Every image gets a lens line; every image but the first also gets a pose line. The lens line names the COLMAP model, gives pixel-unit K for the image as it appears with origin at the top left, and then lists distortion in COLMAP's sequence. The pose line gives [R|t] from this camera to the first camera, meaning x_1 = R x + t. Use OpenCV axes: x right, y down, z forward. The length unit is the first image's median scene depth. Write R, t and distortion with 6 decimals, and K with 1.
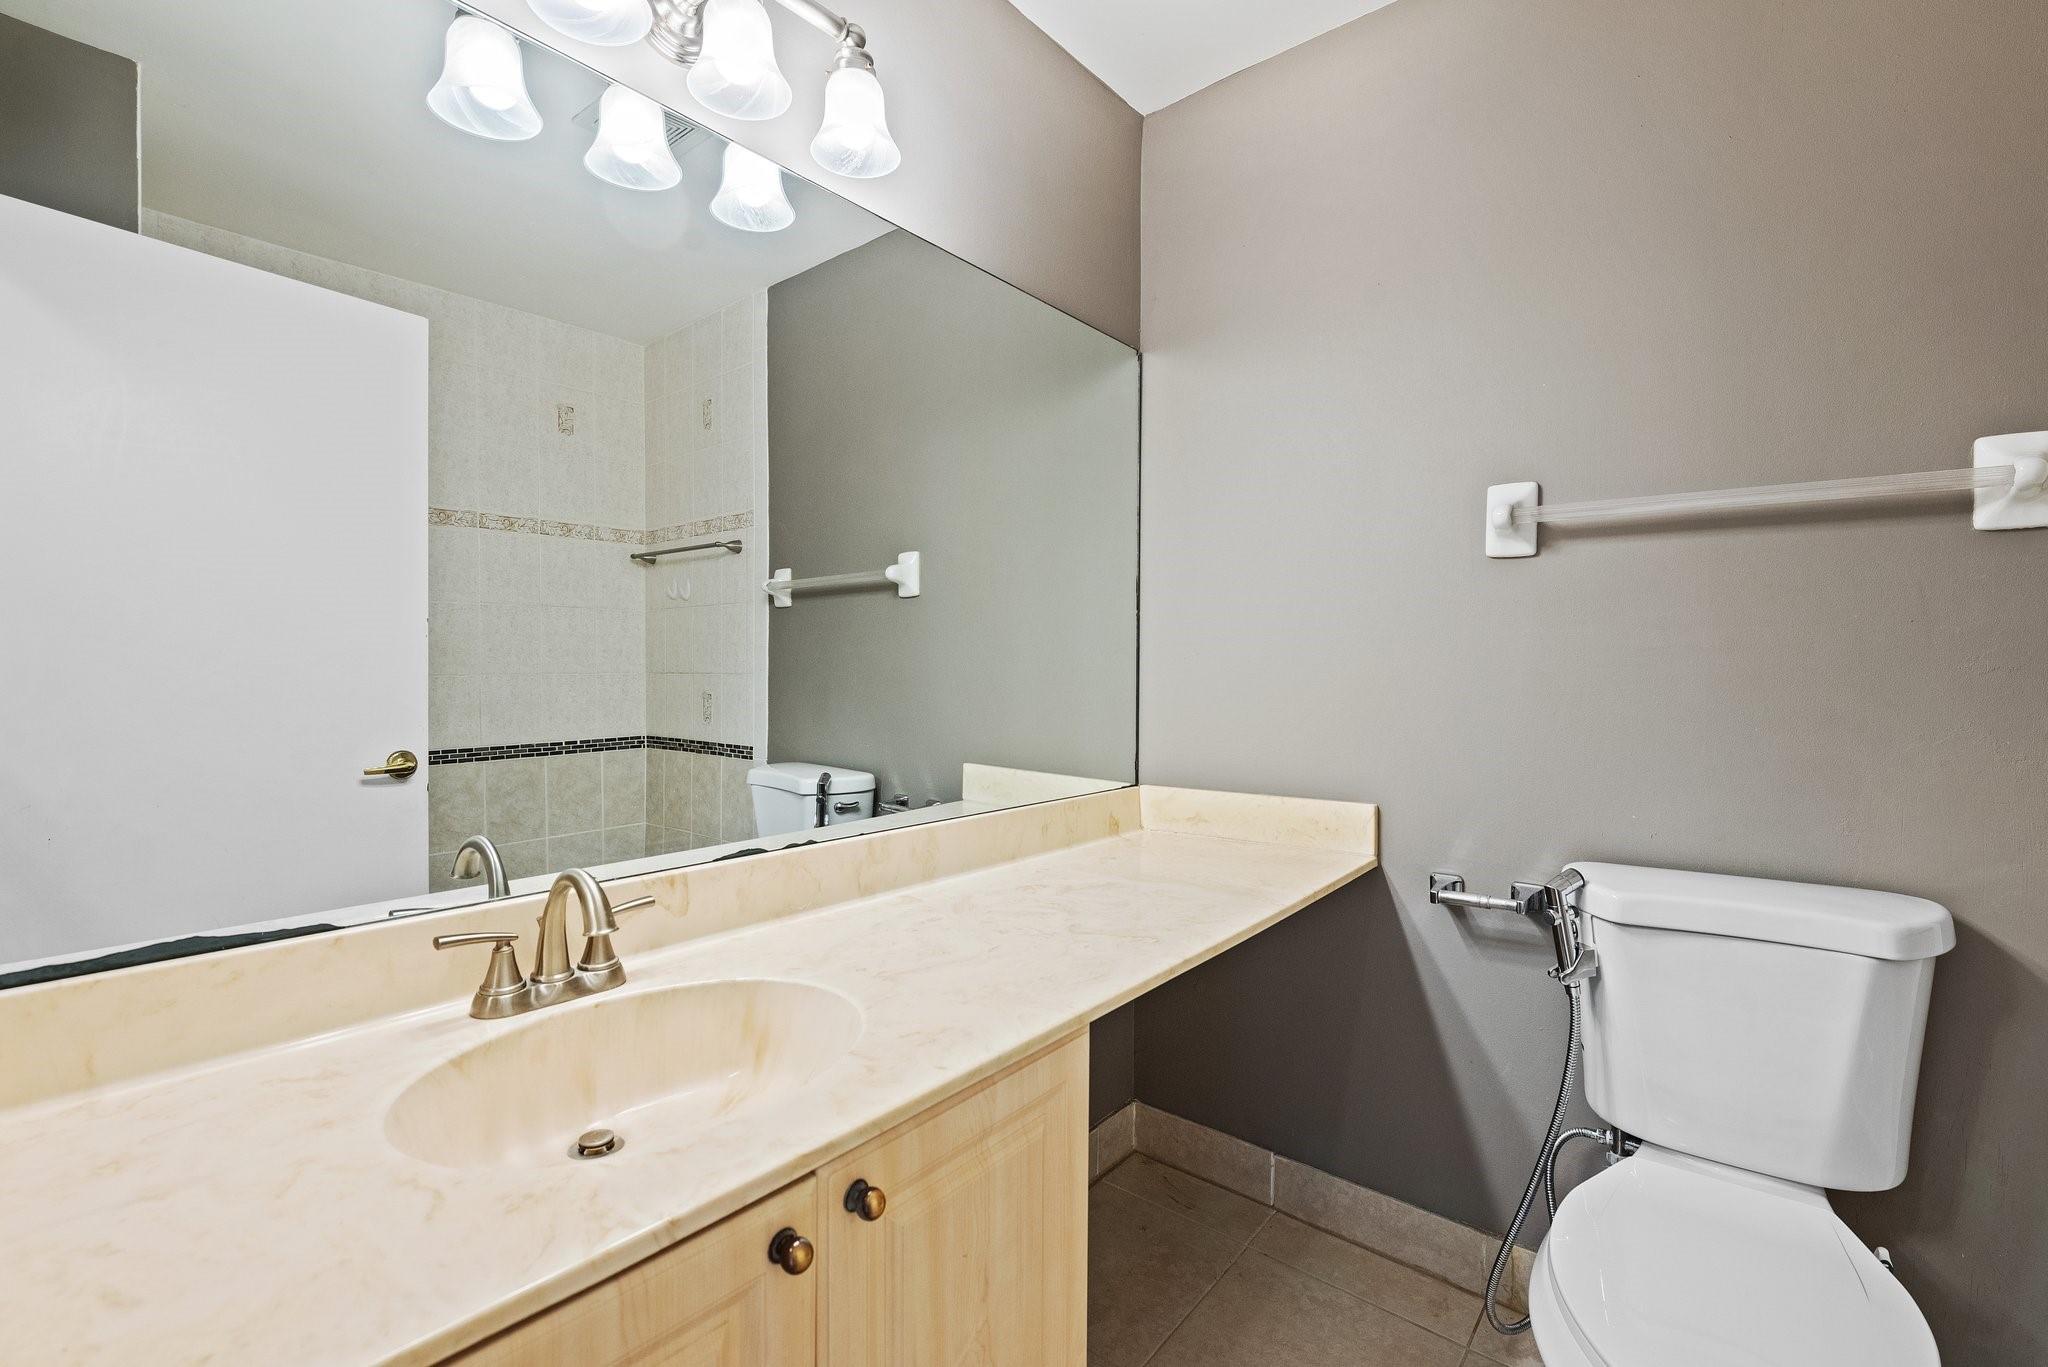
lens RADIAL K [[875.8, 0, 1024.0], [0, 875.8, 683.5], [0, 0, 1]] dist [0.000911, -0.009981]
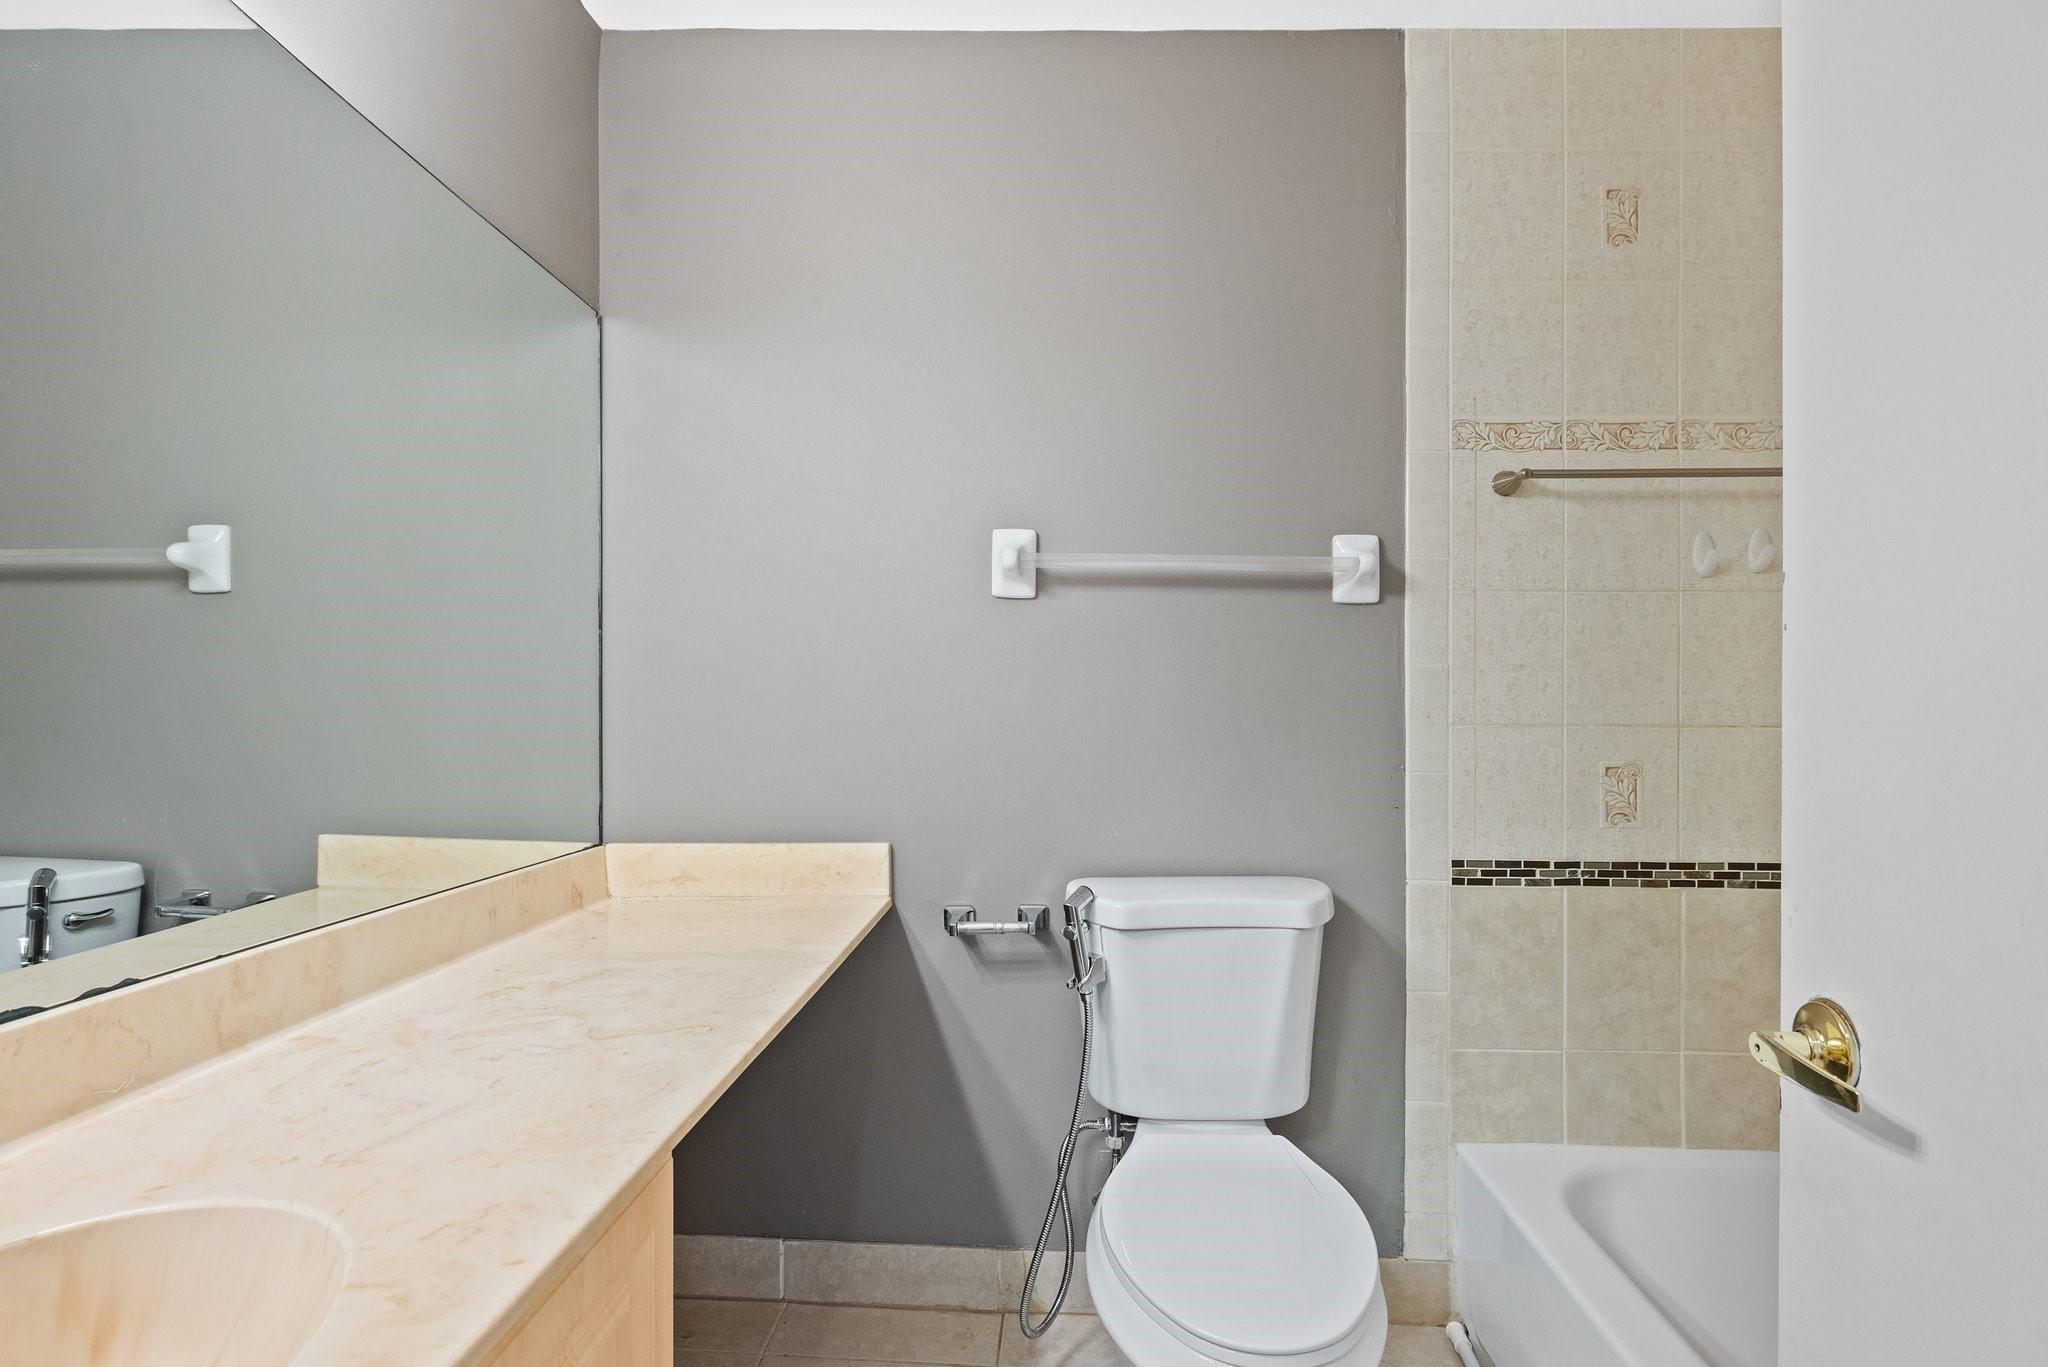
lens RADIAL K [[963.7, 0, 1025.8], [0, 963.7, 706.6], [0, 0, 1]] dist [0.002249, -0.005303]
pose [[0.796555, -0.000887, 0.604566, -0.135159], [0.006051, 0.999961, -0.006505, -0.005587], [-0.604536, 0.008840, 0.796529, 0.062416]]
